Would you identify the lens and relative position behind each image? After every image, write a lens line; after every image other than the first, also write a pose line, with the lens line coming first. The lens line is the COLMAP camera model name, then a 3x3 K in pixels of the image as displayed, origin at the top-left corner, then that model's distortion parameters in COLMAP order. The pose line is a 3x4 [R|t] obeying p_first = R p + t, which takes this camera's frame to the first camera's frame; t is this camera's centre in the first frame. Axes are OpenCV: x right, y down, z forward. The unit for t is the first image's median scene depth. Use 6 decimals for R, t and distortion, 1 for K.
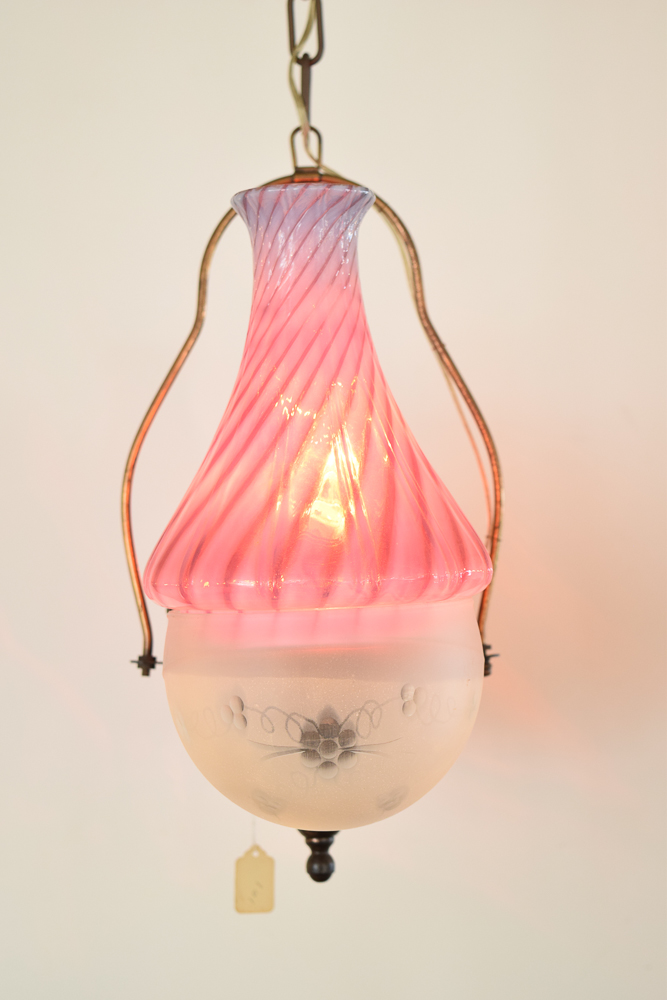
lens RADIAL K [[1909.0, 0, 333.5], [0, 1909.0, 500.0], [0, 0, 1]] dist [0.055993, 0.111214]
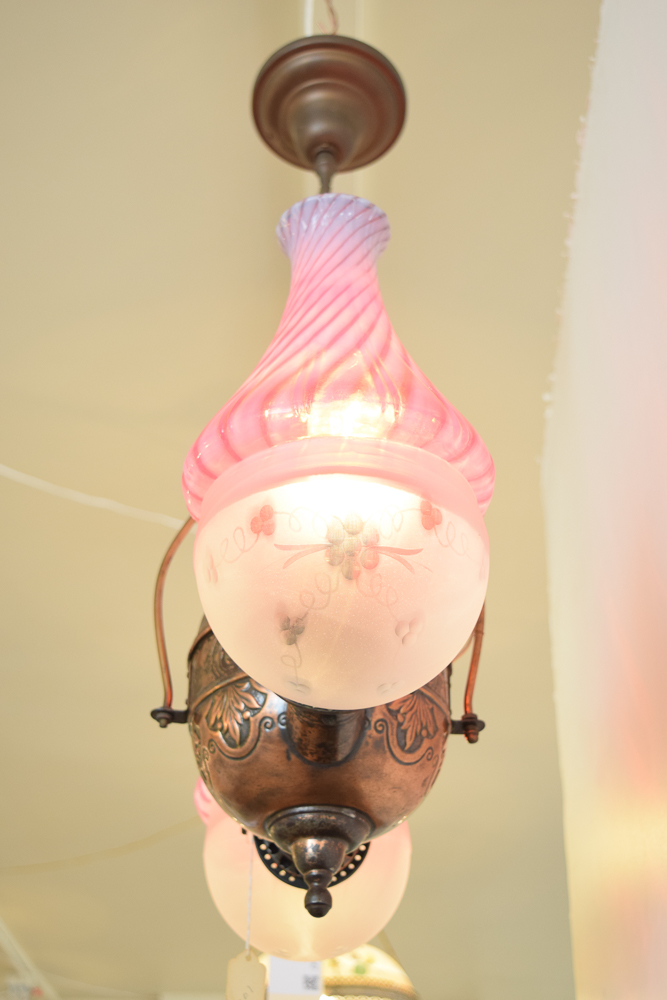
lens RADIAL K [[1384.1, 0, 333.5], [0, 1384.1, 500.0], [0, 0, 1]] dist [-0.025147, -0.020868]
pose [[0.998950, 0.041448, 0.019499, -0.027052], [-0.025944, 0.862800, -0.504879, 0.463082], [-0.037750, 0.503843, 0.862970, 0.308177]]
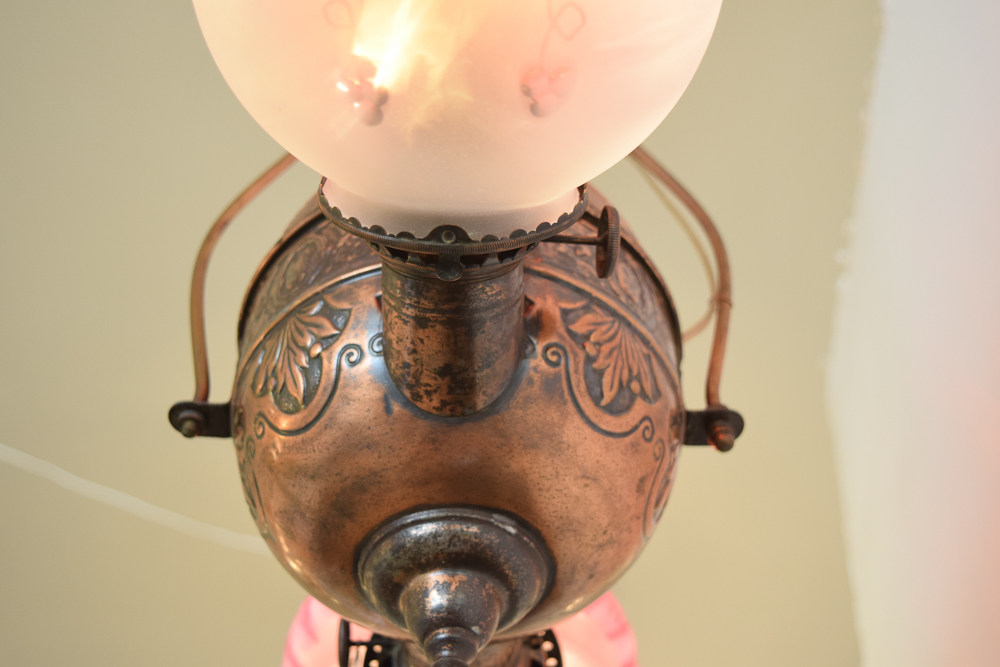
lens RADIAL K [[1491.0, 0, 500.0], [0, 1491.0, 333.5], [0, 0, 1]] dist [0.012429, -0.018519]
pose [[0.999731, 0.006686, -0.022214, 0.019431], [-0.020091, 0.728288, -0.684976, 0.498218], [0.011599, 0.685238, 0.728227, 0.760567]]
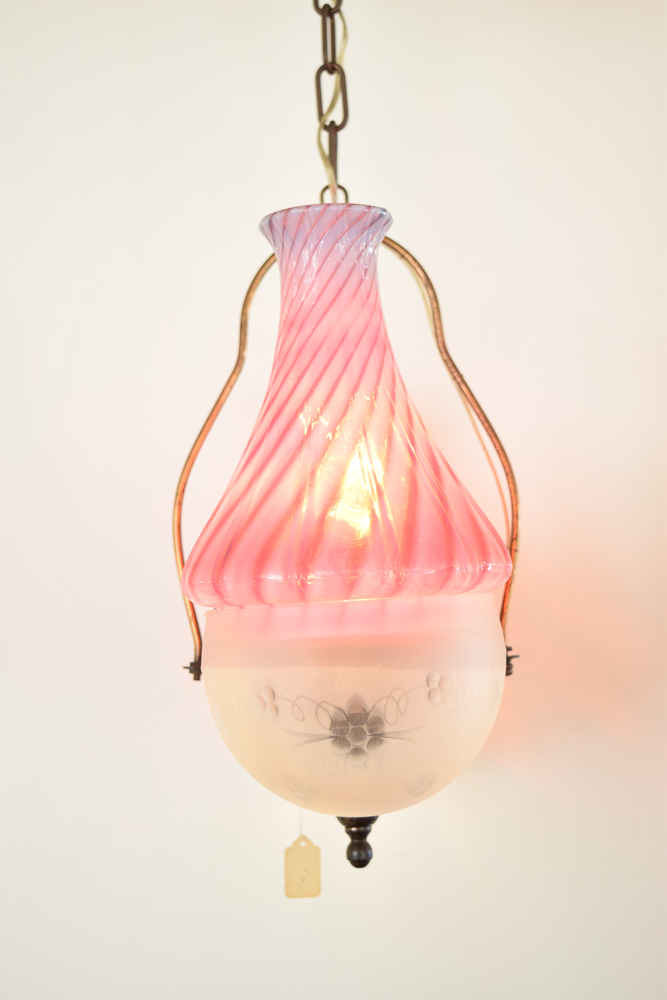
lens RADIAL K [[1491.0, 0, 333.5], [0, 1491.0, 500.0], [0, 0, 1]] dist [0.012429, -0.018519]
pose [[0.999243, -0.021046, -0.032715, 0.012679], [0.019426, 0.998607, -0.049057, 0.039440], [0.033702, 0.048384, 0.998260, 0.175291]]
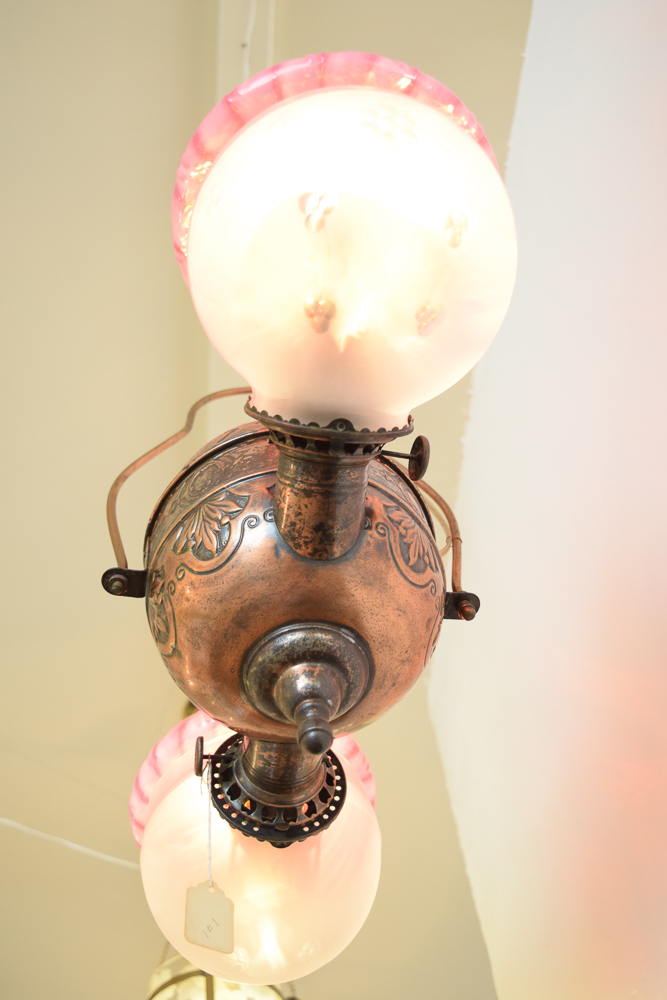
lens RADIAL K [[1049.7, 0, 331.4], [0, 1049.7, 513.6], [0, 0, 1]] dist [-0.006805, -0.000170]
pose [[0.989667, 0.066251, 0.127164, -0.076499], [0.065314, 0.581215, -0.811125, 0.606057], [-0.127648, 0.811049, 0.570882, 0.817829]]
